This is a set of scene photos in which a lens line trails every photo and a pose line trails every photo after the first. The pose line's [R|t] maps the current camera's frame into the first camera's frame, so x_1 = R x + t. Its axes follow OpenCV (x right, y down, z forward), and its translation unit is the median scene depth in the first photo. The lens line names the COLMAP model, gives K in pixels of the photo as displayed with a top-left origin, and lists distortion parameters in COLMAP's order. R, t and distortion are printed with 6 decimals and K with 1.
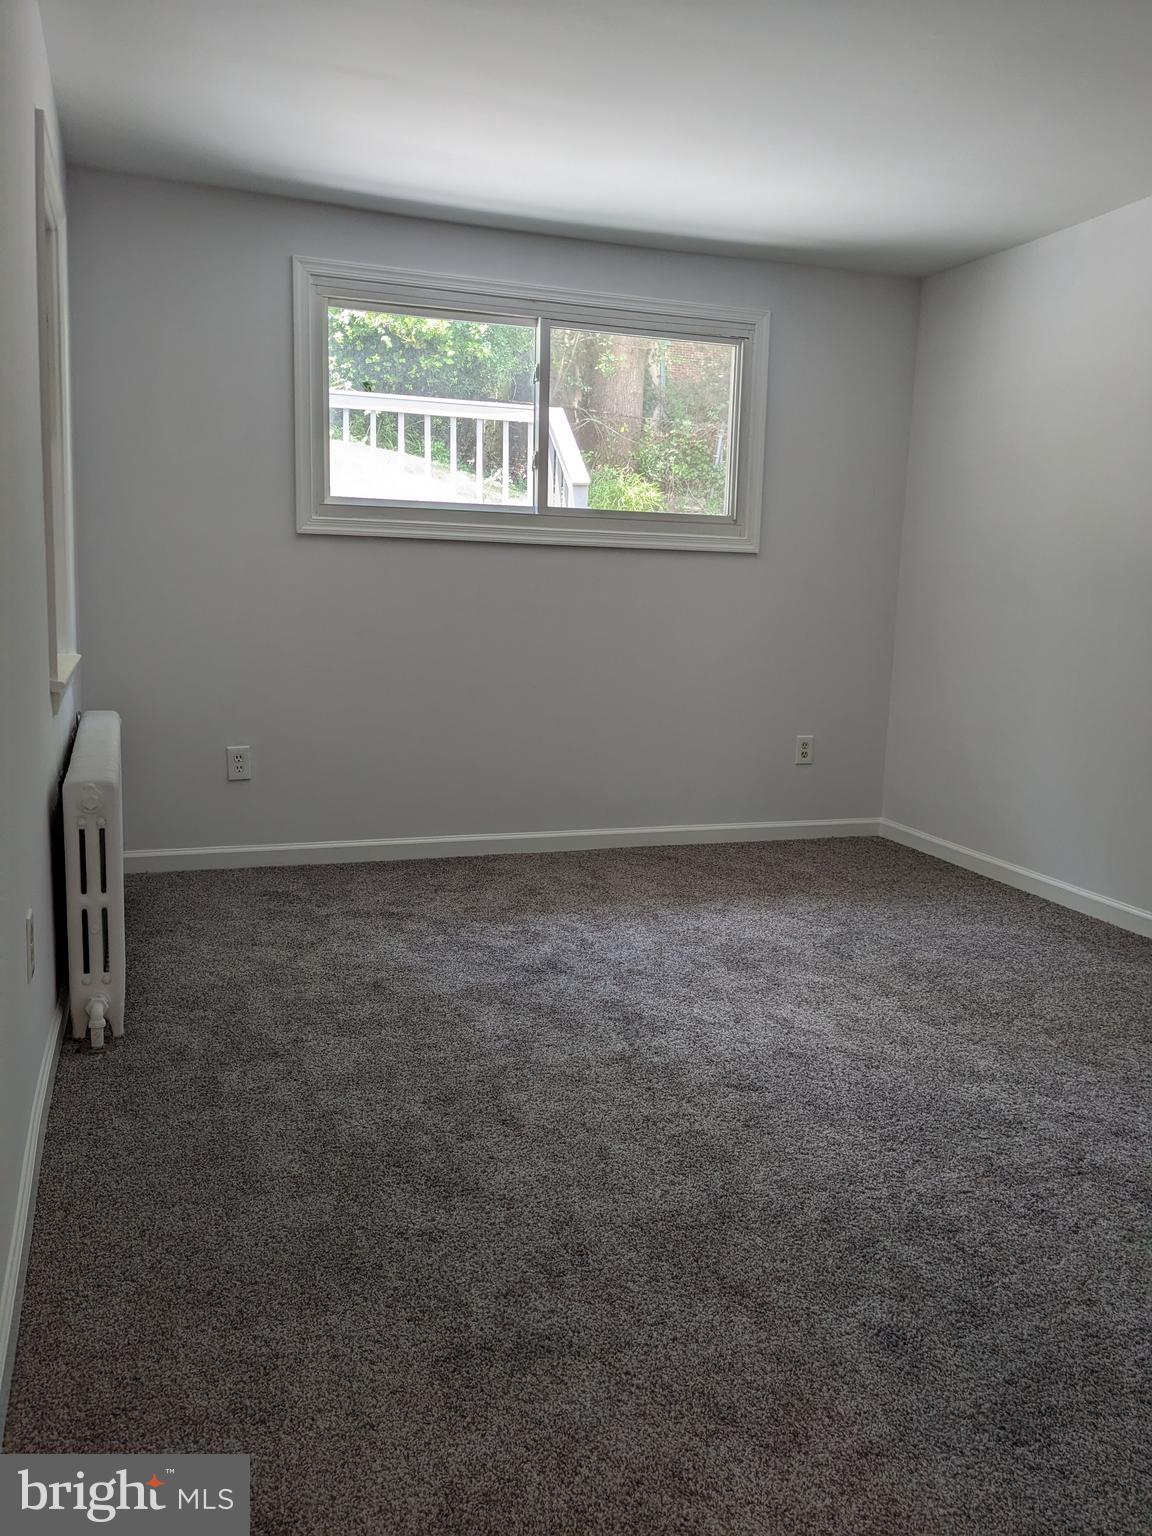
lens RADIAL K [[1211.7, 0, 576.0], [0, 1211.7, 768.0], [0, 0, 1]] dist [0.040051, -0.088953]
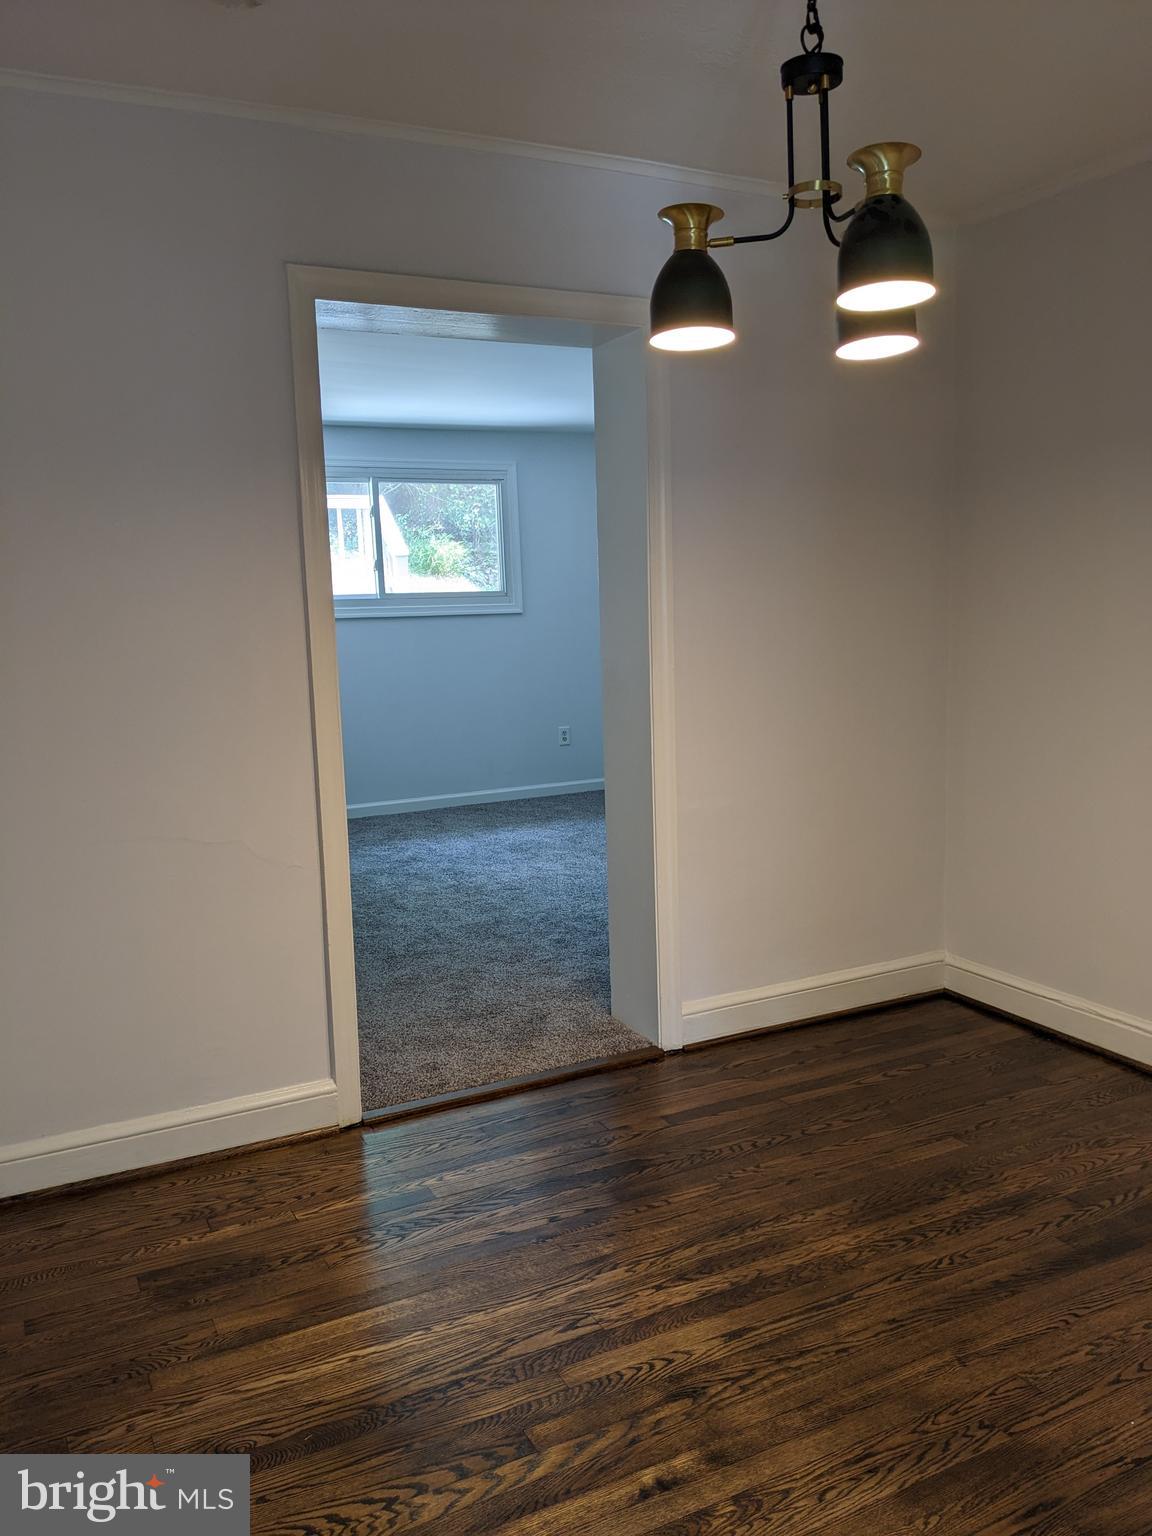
lens RADIAL K [[1222.7, 0, 576.0], [0, 1222.7, 768.0], [0, 0, 1]] dist [0.115117, -0.094065]
pose [[0.987885, -0.080833, 0.132476, -0.009726], [0.083448, 0.996410, -0.014295, 0.062817], [-0.130845, 0.025177, 0.991083, -0.701010]]
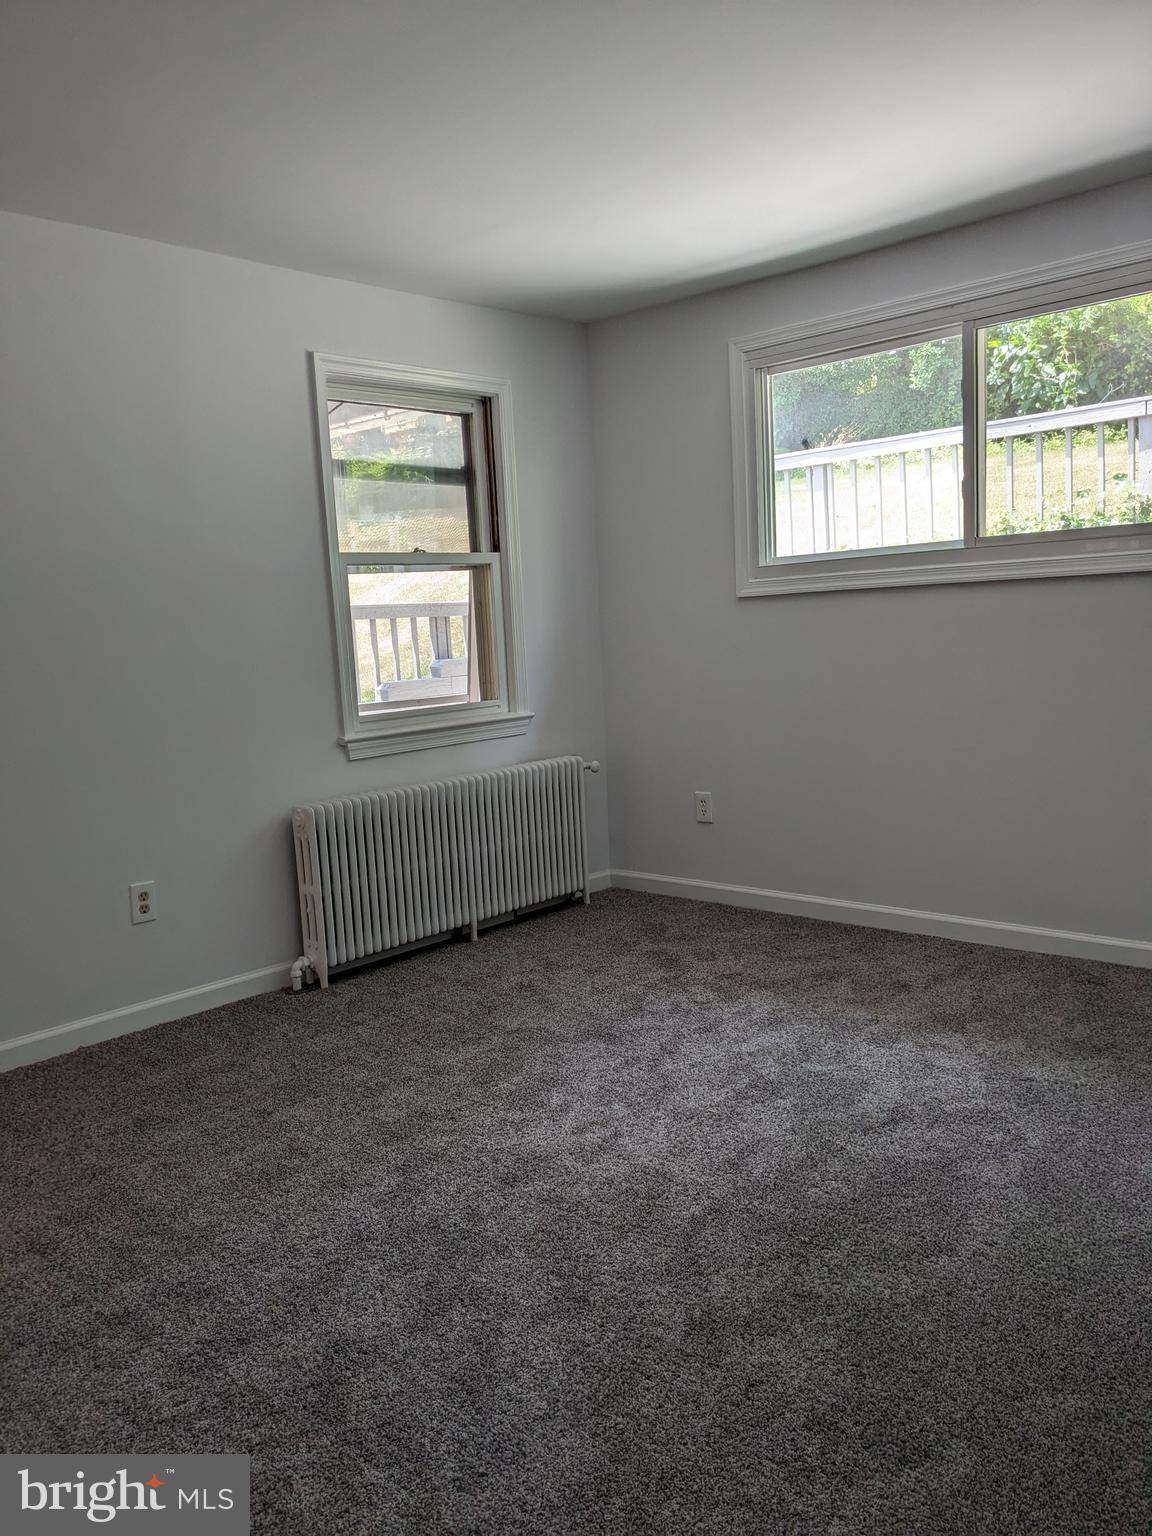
lens RADIAL K [[1222.7, 0, 576.0], [0, 1222.7, 768.0], [0, 0, 1]] dist [0.115117, -0.094065]
pose [[0.463417, 0.061881, -0.883977, 0.709053], [-0.072348, 0.996871, 0.031857, -0.072026], [0.883182, 0.049191, 0.466444, 0.401348]]
